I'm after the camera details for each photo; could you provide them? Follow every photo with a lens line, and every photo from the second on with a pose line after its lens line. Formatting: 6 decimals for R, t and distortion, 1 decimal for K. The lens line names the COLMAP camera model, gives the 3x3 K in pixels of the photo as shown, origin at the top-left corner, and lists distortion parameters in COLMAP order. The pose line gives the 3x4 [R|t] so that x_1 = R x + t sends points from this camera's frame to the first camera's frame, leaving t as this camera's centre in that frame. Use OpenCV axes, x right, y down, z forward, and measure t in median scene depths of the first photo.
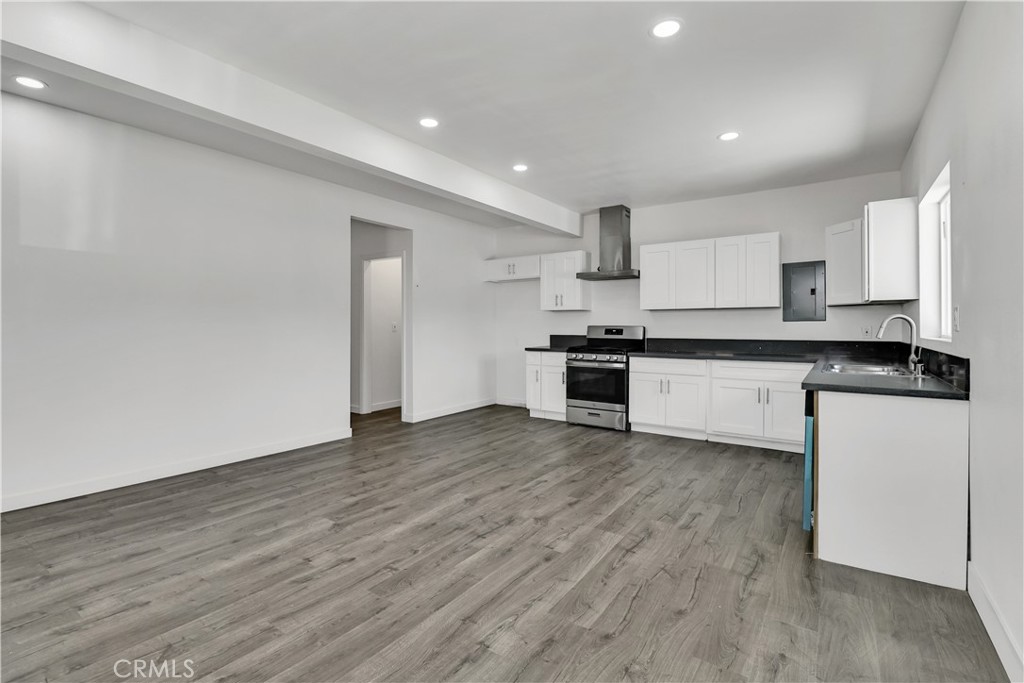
lens RADIAL K [[474.7, 0, 505.3], [0, 474.7, 329.7], [0, 0, 1]] dist [-0.000028, -0.012848]
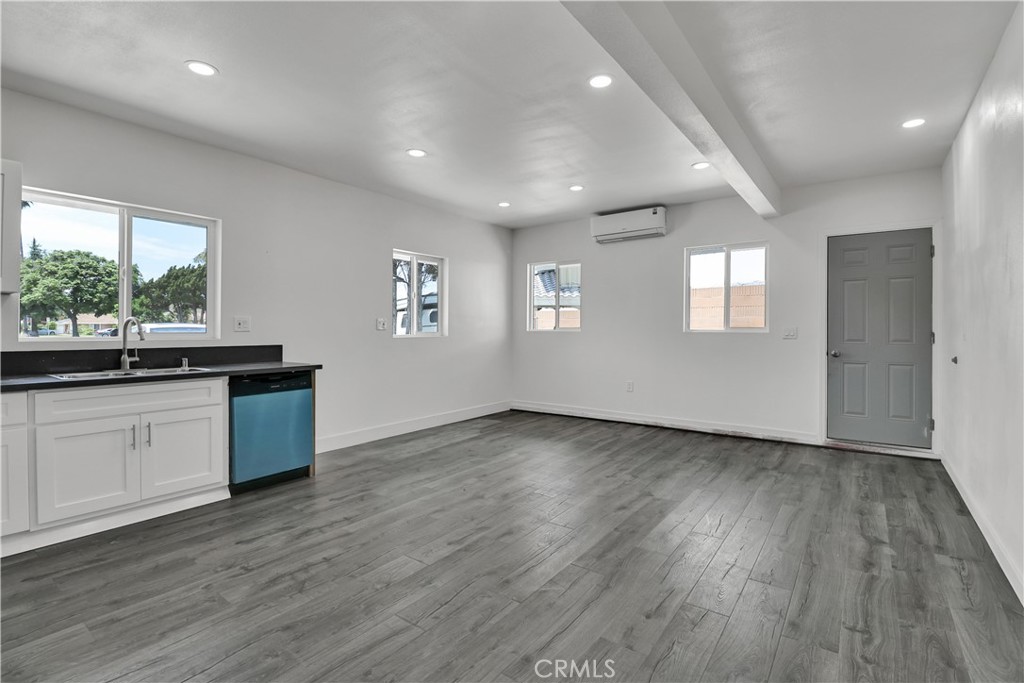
lens RADIAL K [[479.4, 0, 514.3], [0, 479.4, 328.3], [0, 0, 1]] dist [0.000435, -0.013192]
pose [[-0.999879, -0.002815, 0.015332, -0.023385], [-0.002730, 0.999981, 0.005543, -0.013052], [-0.015347, 0.005500, -0.999867, 1.742148]]
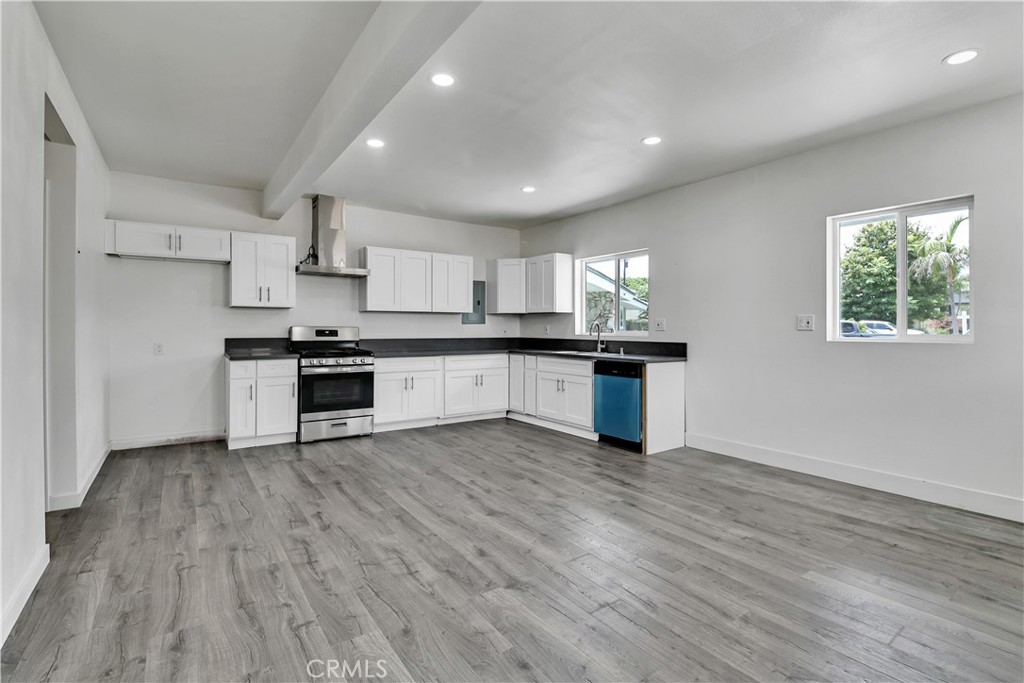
lens RADIAL K [[479.4, 0, 514.3], [0, 479.4, 328.3], [0, 0, 1]] dist [0.000435, -0.013192]
pose [[0.339630, -0.001560, 0.940558, -0.854773], [0.002848, 0.999996, 0.000631, -0.007413], [-0.940555, 0.002464, 0.339633, 0.572430]]
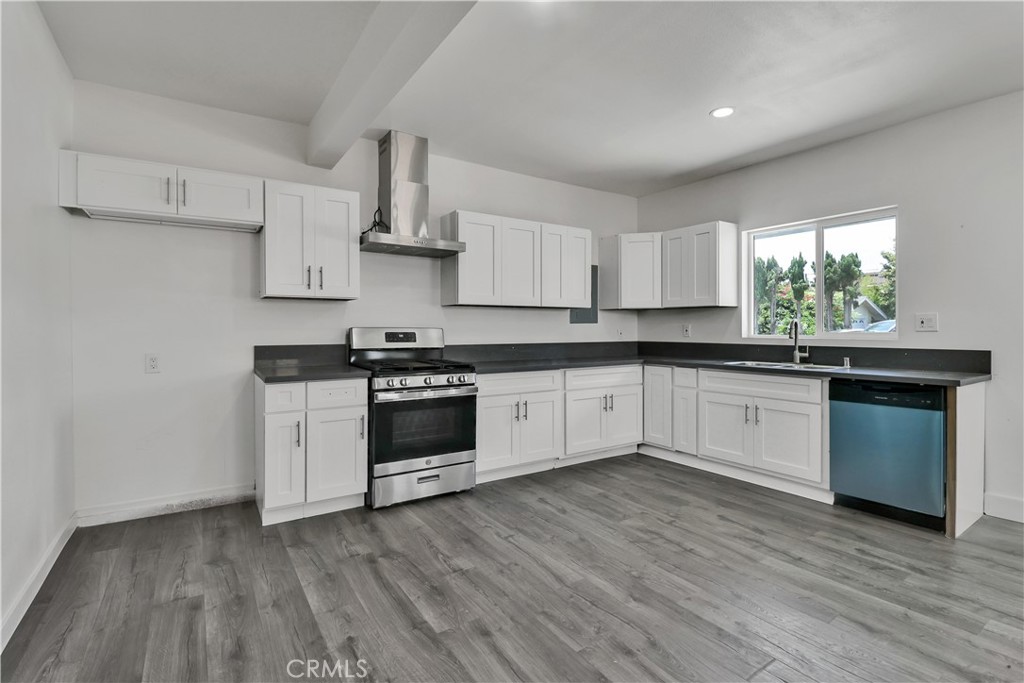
lens RADIAL K [[479.4, 0, 514.3], [0, 479.4, 328.3], [0, 0, 1]] dist [0.000435, -0.013192]
pose [[0.361724, 0.000009, 0.932285, -0.499487], [0.007842, 0.999965, -0.003052, -0.006870], [-0.932252, 0.008415, 0.361712, 1.048529]]
